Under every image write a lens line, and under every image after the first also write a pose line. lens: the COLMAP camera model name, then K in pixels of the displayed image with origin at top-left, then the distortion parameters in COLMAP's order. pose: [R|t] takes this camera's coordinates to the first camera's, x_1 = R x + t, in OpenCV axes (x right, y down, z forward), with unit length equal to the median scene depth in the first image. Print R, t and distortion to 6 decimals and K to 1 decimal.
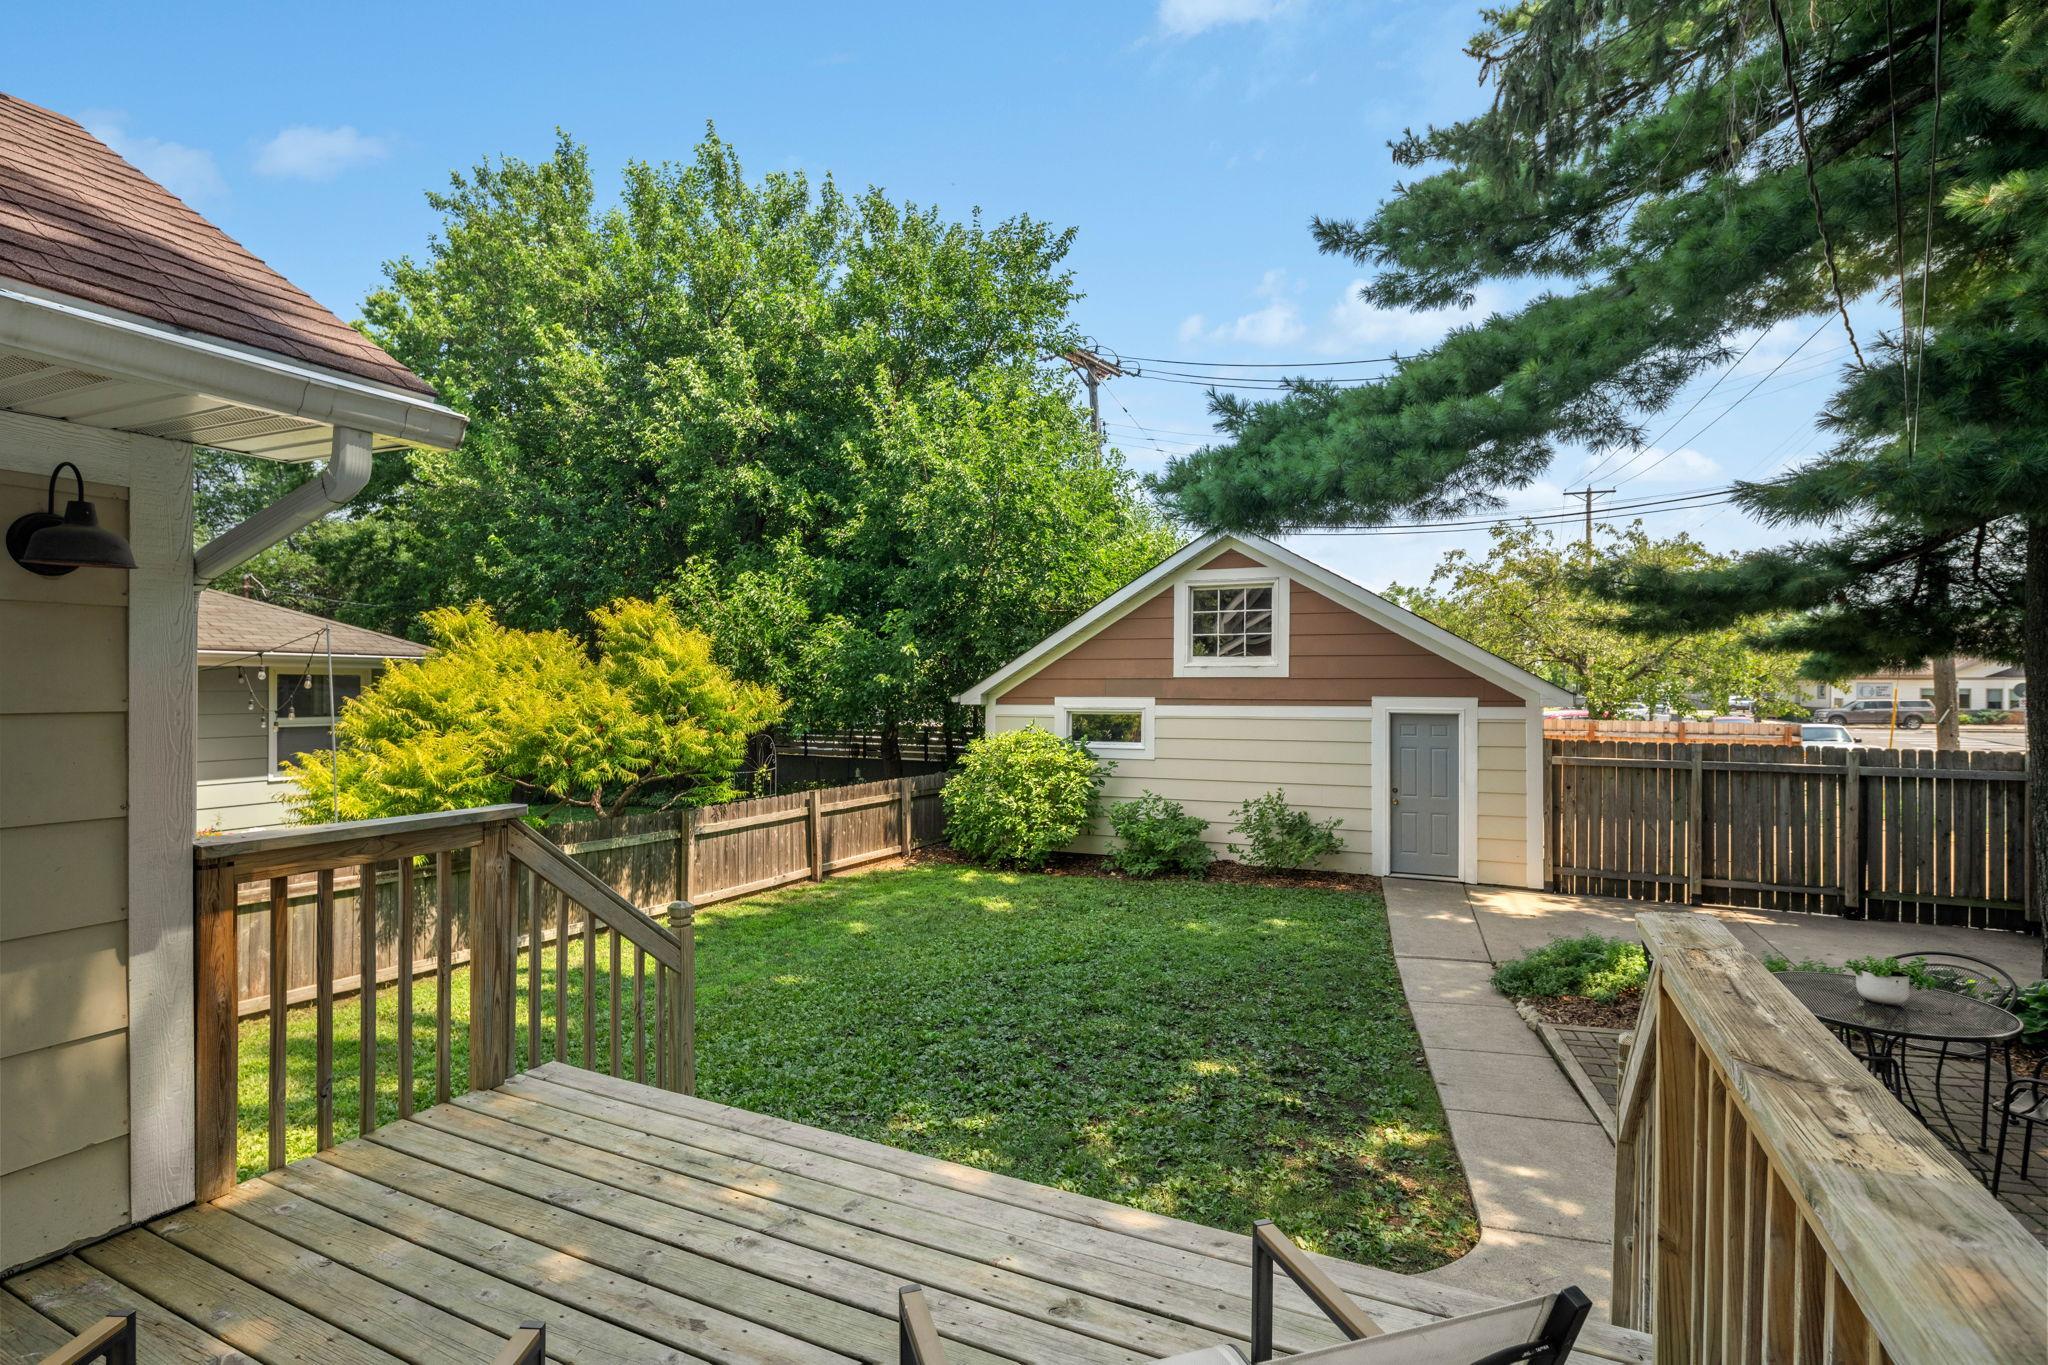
lens RADIAL K [[963.3, 0, 1039.7], [0, 963.3, 684.9], [0, 0, 1]] dist [0.007923, -0.001378]
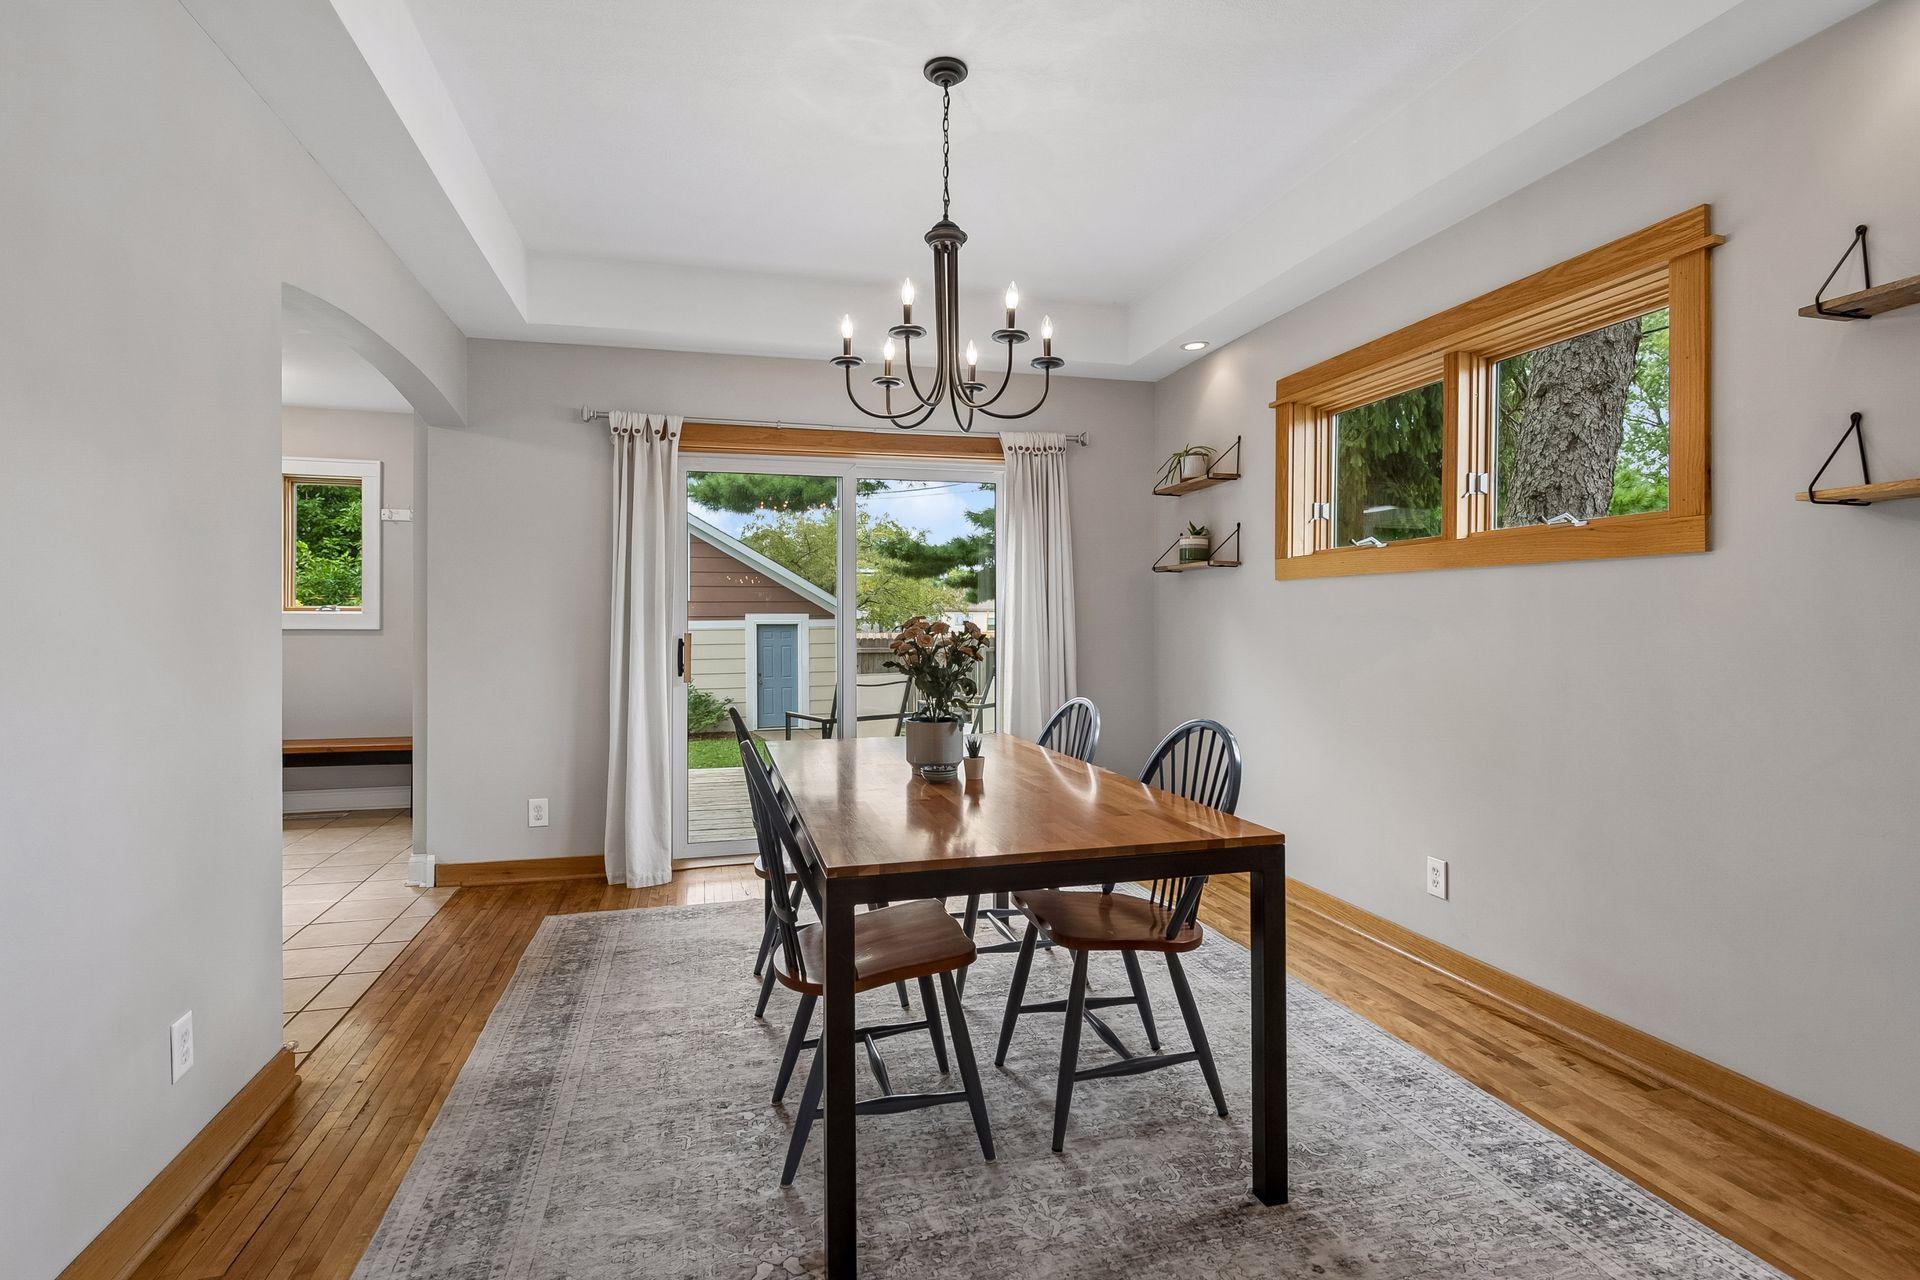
lens RADIAL K [[903.1, 0, 957.6], [0, 903.1, 624.2], [0, 0, 1]] dist [0.007923, -0.001378]
pose [[0.752758, -0.013232, 0.658164, -0.388759], [0.007512, 0.999906, 0.011511, 0.017164], [-0.658254, -0.003721, 0.752786, -0.330941]]
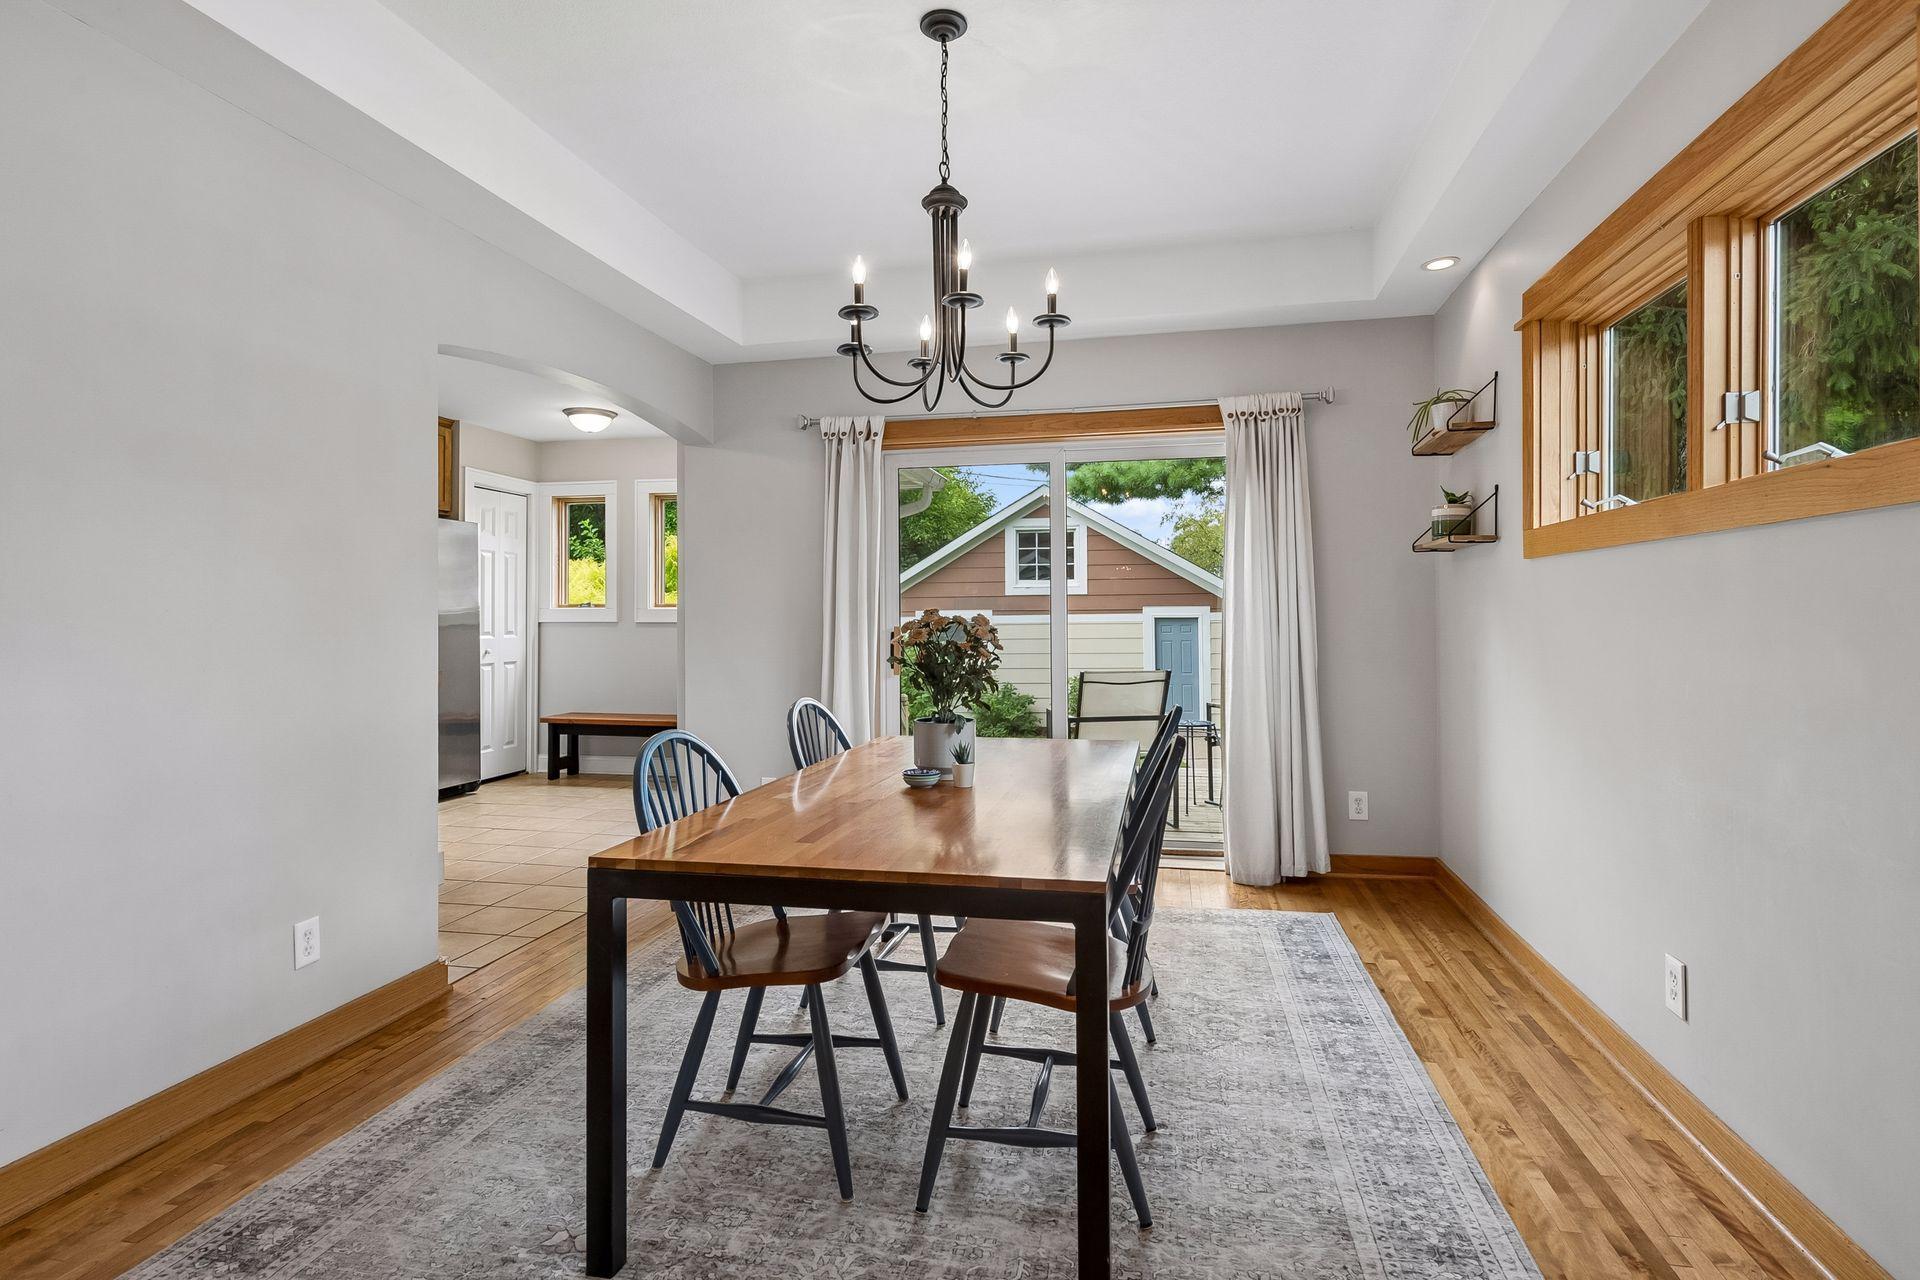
lens RADIAL K [[945.9, 0, 996.3], [0, 945.9, 609.1], [0, 0, 1]] dist [0.008937, -0.003112]
pose [[0.965391, -0.011762, 0.260542, -0.280752], [0.012794, 0.999916, -0.002263, 0.018481], [-0.260494, 0.005518, 0.965460, -0.377173]]
